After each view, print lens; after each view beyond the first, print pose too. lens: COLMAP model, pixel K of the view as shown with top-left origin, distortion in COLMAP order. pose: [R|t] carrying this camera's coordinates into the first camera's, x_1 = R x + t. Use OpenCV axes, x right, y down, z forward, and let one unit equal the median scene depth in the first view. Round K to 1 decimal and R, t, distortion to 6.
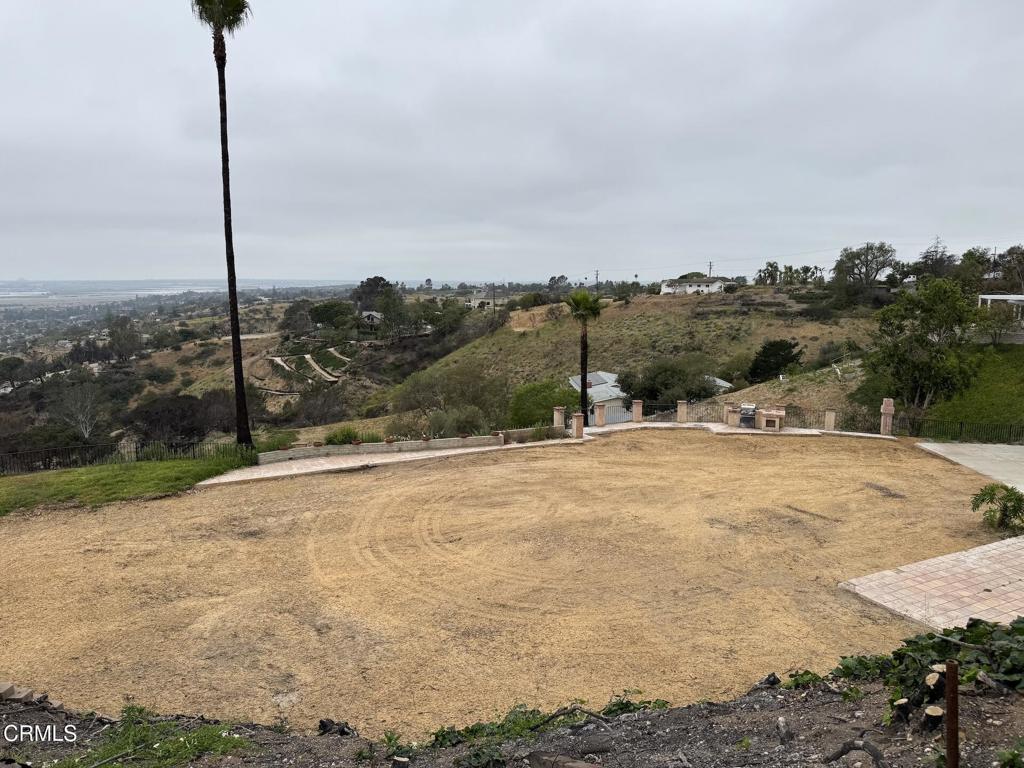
lens RADIAL K [[709.8, 0, 505.5], [0, 709.8, 383.0], [0, 0, 1]] dist [0.087003, -0.111237]
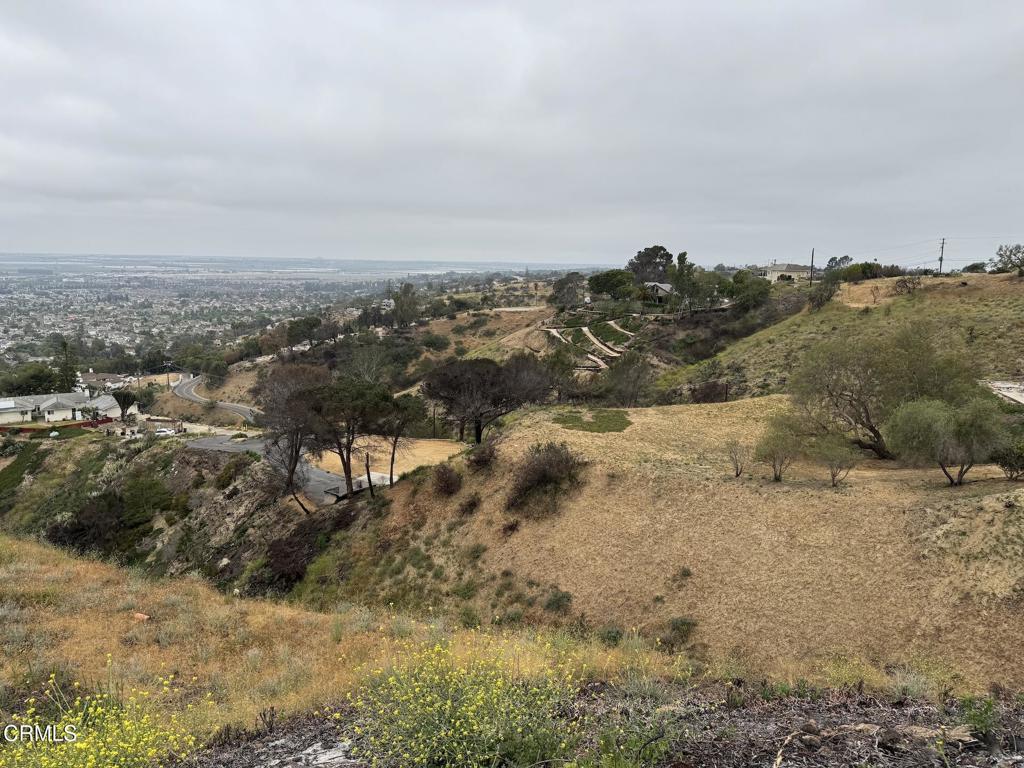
lens RADIAL K [[709.8, 0, 515.1], [0, 709.8, 380.1], [0, 0, 1]] dist [0.087003, -0.111237]
pose [[0.948196, 0.070420, -0.309783, -0.084450], [-0.064818, 0.997494, 0.028353, 0.009589], [0.311003, -0.006805, 0.950384, 0.113212]]
